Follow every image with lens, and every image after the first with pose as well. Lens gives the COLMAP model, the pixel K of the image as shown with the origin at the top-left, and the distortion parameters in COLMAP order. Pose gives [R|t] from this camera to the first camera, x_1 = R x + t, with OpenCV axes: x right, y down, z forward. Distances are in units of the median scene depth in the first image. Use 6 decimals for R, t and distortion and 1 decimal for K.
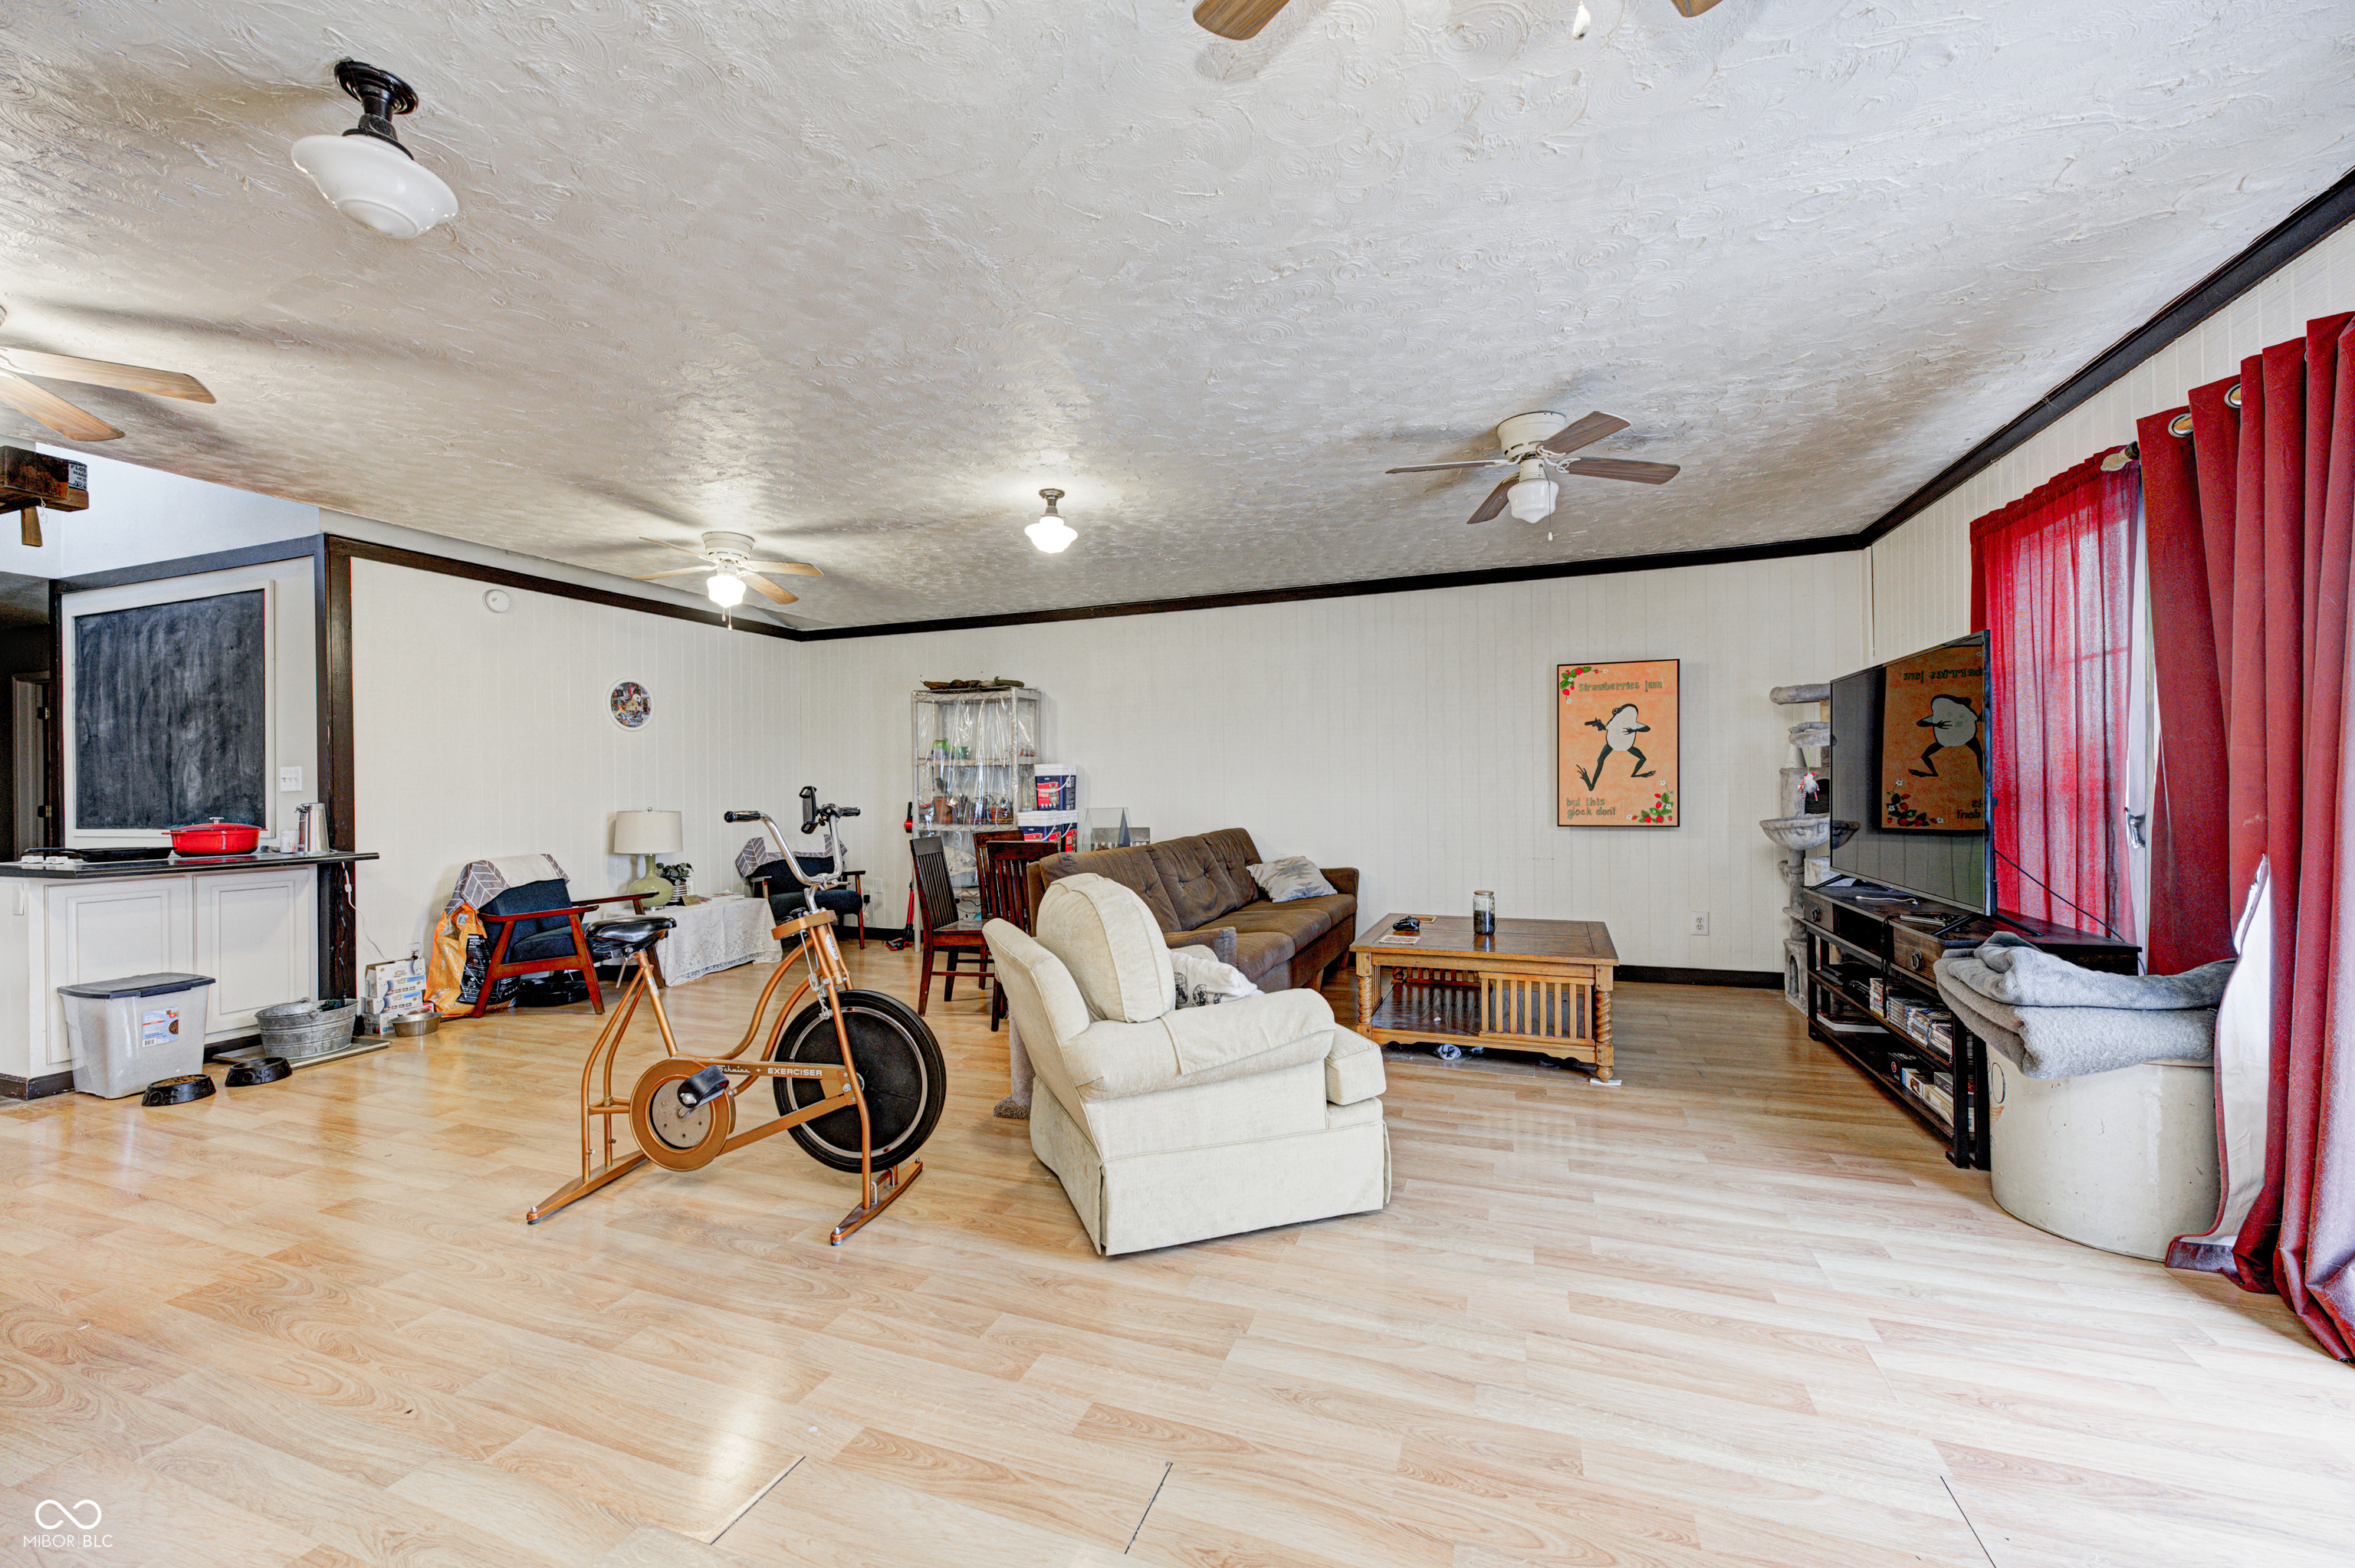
lens RADIAL K [[922.2, 0, 1167.1], [0, 922.2, 795.3], [0, 0, 1]] dist [-0.002382, 0.000539]
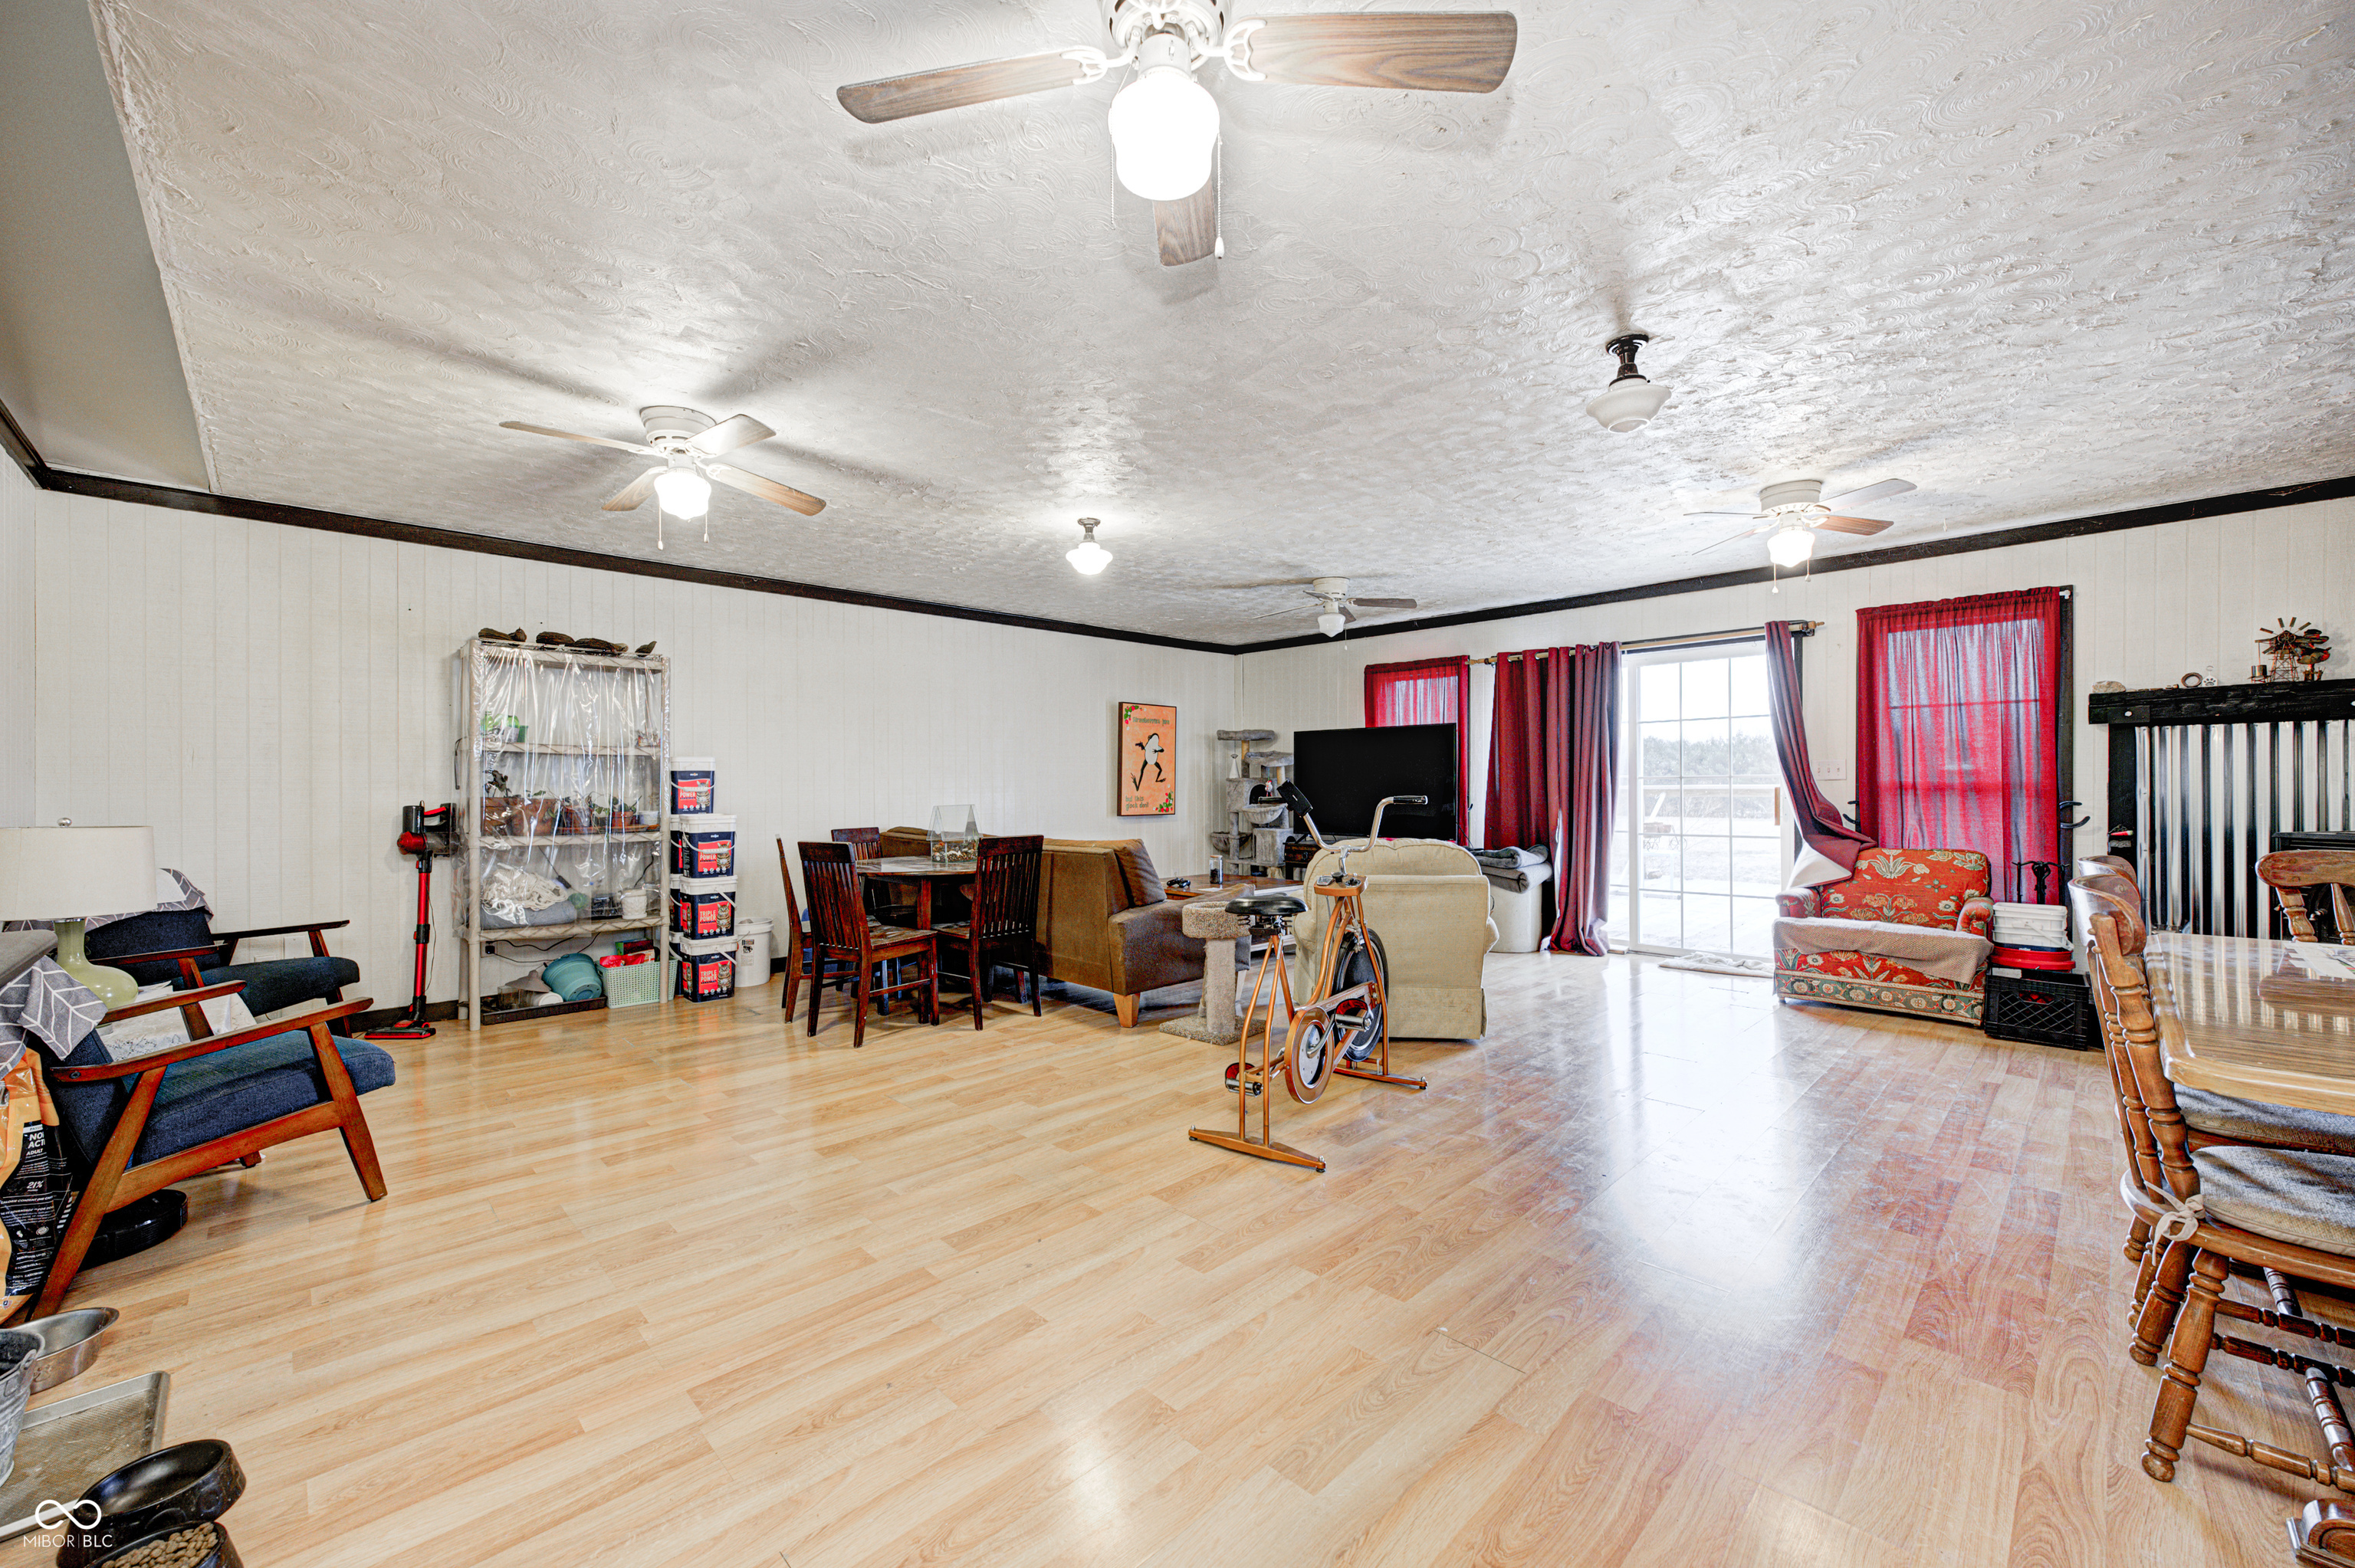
lens RADIAL K [[922.2, 0, 1175.0], [0, 922.2, 790.4], [0, 0, 1]] dist [-0.002382, 0.000539]
pose [[0.419392, 0.002557, 0.907802, -0.862423], [0.003663, 0.999983, -0.004508, 0.001802], [-0.907798, 0.005216, 0.419376, 0.331662]]
